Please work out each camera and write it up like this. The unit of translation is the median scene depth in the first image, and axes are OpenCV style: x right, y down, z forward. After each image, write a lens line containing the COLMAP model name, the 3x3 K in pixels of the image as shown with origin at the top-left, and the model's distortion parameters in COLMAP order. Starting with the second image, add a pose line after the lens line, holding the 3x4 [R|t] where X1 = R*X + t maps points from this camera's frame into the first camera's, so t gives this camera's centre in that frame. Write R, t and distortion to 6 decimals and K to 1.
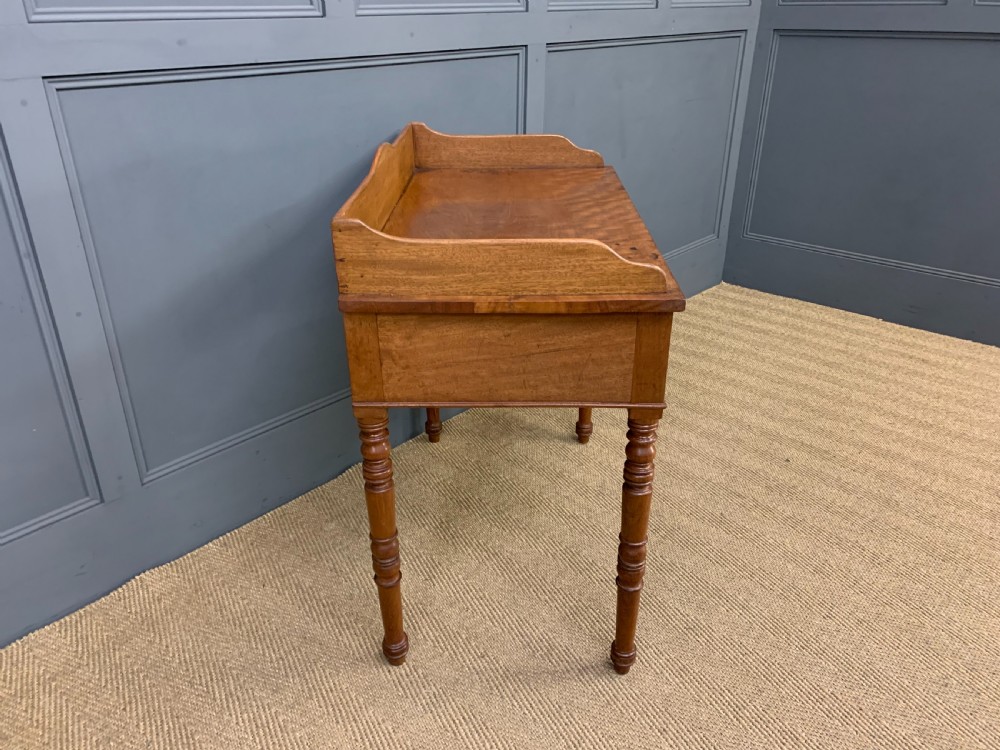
lens RADIAL K [[774.1, 0, 498.5], [0, 774.1, 379.8], [0, 0, 1]] dist [0.005214, 0.001070]
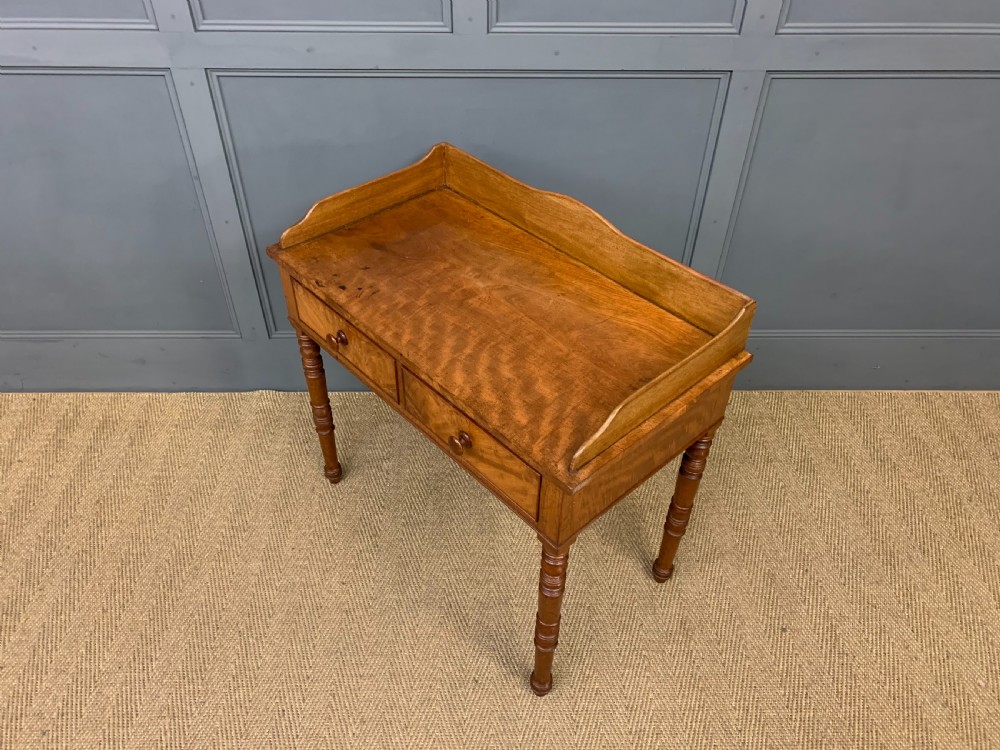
lens RADIAL K [[764.5, 0, 492.5], [0, 764.5, 367.8], [0, 0, 1]] dist [0.018988, -0.004040]
pose [[0.681913, 0.483476, -0.548859, 0.631122], [-0.334113, 0.873421, 0.354265, -0.460956], [0.650664, -0.058197, 0.757133, 0.197645]]
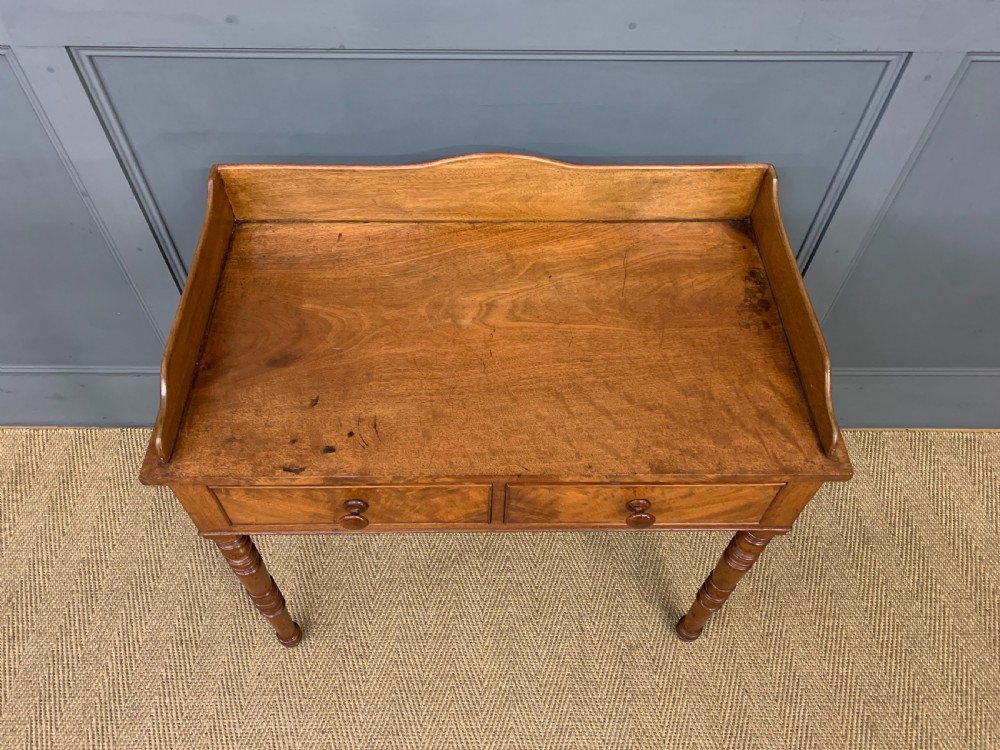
lens RADIAL K [[765.5, 0, 491.3], [0, 765.5, 369.2], [0, 0, 1]] dist [0.014329, 0.001637]
pose [[0.673918, 0.593877, -0.439482, 0.268059], [-0.338212, 0.776853, 0.531143, -0.577527], [0.656846, -0.209309, 0.724392, 0.479316]]
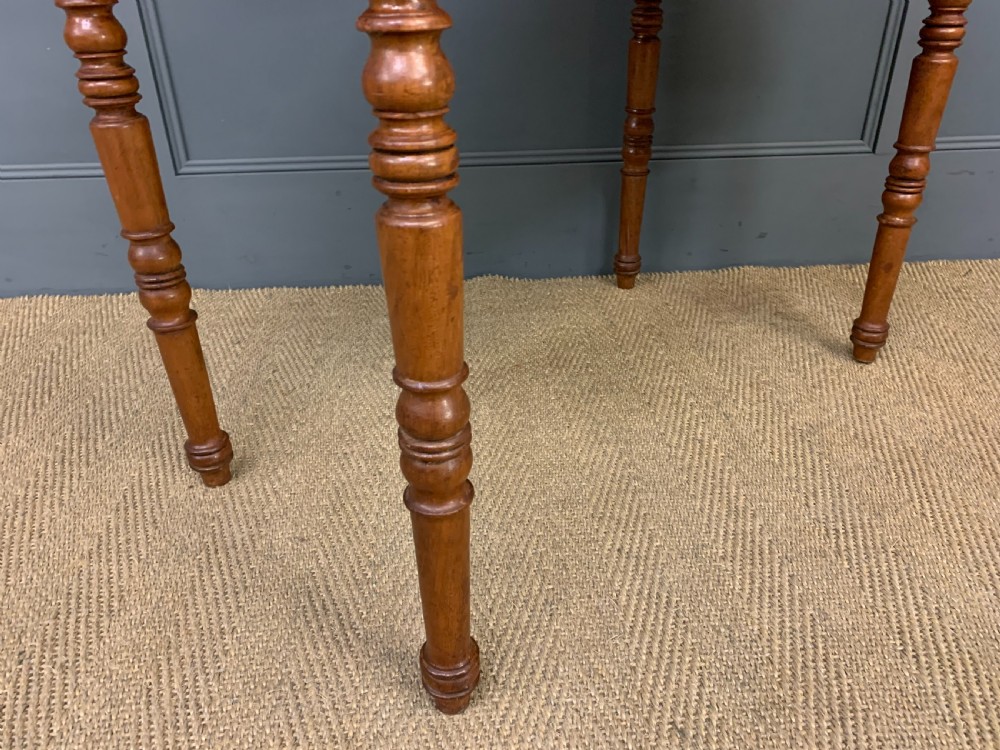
lens RADIAL K [[766.8, 0, 501.3], [0, 766.8, 377.3], [0, 0, 1]] dist [0.011522, 0.002295]
pose [[0.723106, 0.324947, -0.609530, 0.348192], [-0.295620, 0.943122, 0.152084, 0.115579], [0.624281, 0.070217, 0.778038, 0.610989]]
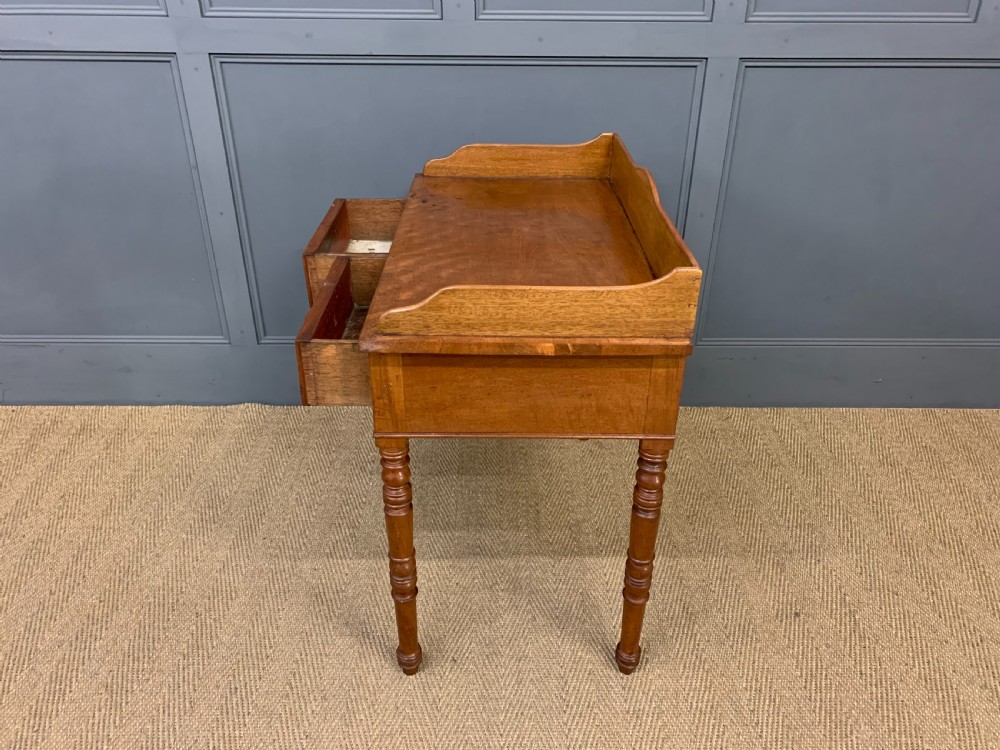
lens RADIAL K [[764.1, 0, 501.4], [0, 764.1, 367.0], [0, 0, 1]] dist [0.021108, -0.008874]
pose [[0.677409, 0.361250, -0.640792, 0.759753], [-0.335159, 0.927009, 0.168296, -0.211315], [0.654817, 0.100762, 0.749041, 0.252807]]
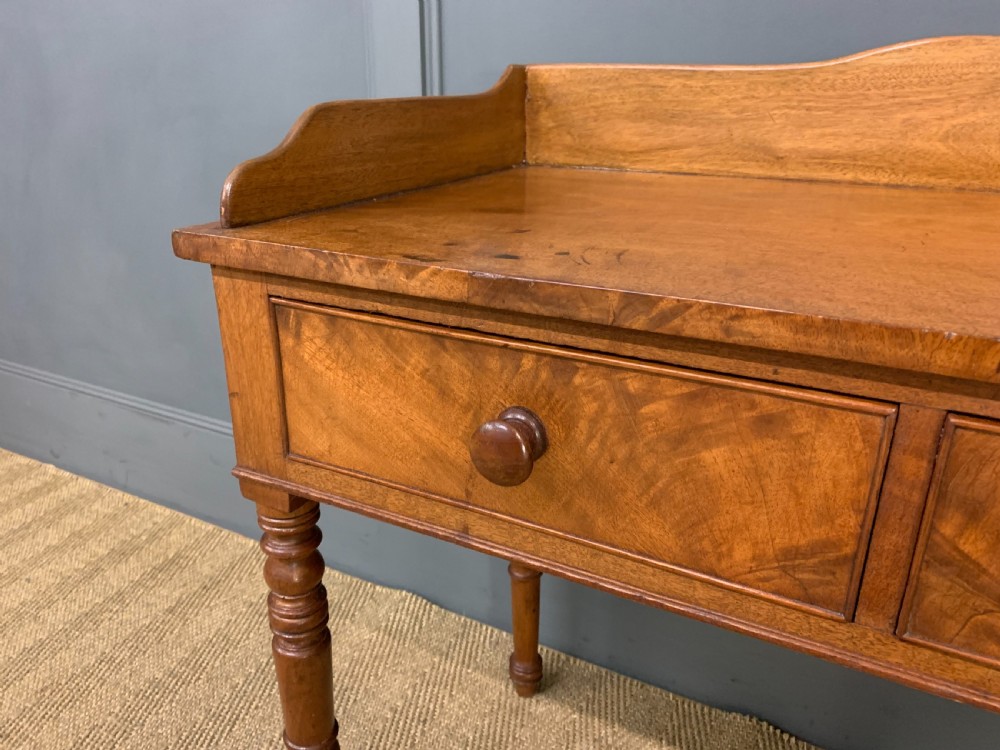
lens RADIAL K [[771.8, 0, 496.1], [0, 771.8, 363.2], [0, 0, 1]] dist [0.015881, -0.001920]
pose [[0.236111, 0.341345, -0.909800, 0.213184], [-0.436157, 0.873888, 0.214680, -0.172872], [0.868343, 0.346127, 0.355214, 0.741201]]
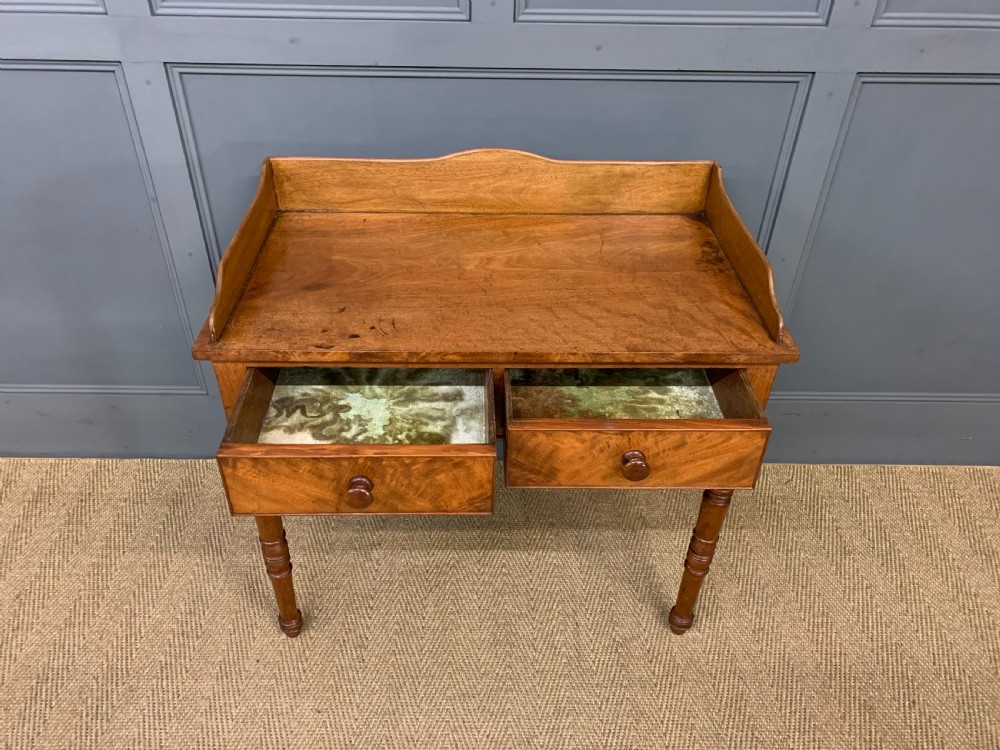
lens RADIAL K [[765.6, 0, 485.3], [0, 765.6, 371.7], [0, 0, 1]] dist [0.016493, -0.000014]
pose [[0.674518, 0.451575, -0.584043, 0.474127], [-0.342950, 0.892231, 0.293785, -0.377852], [0.653767, 0.002134, 0.756693, 0.356646]]
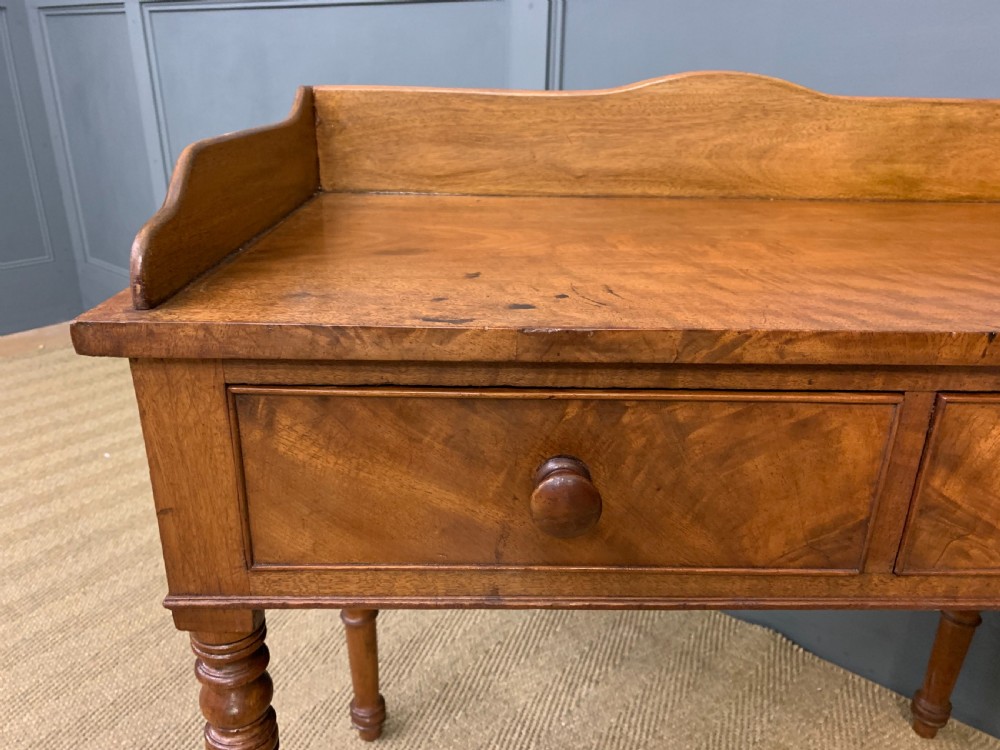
lens RADIAL K [[774.1, 0, 498.5], [0, 774.1, 379.8], [0, 0, 1]] dist [0.005214, 0.001070]
pose [[0.675815, 0.278995, -0.682229, 0.132540], [-0.343826, 0.938047, 0.043017, -0.132303], [0.651965, 0.205496, 0.729872, 0.629903]]
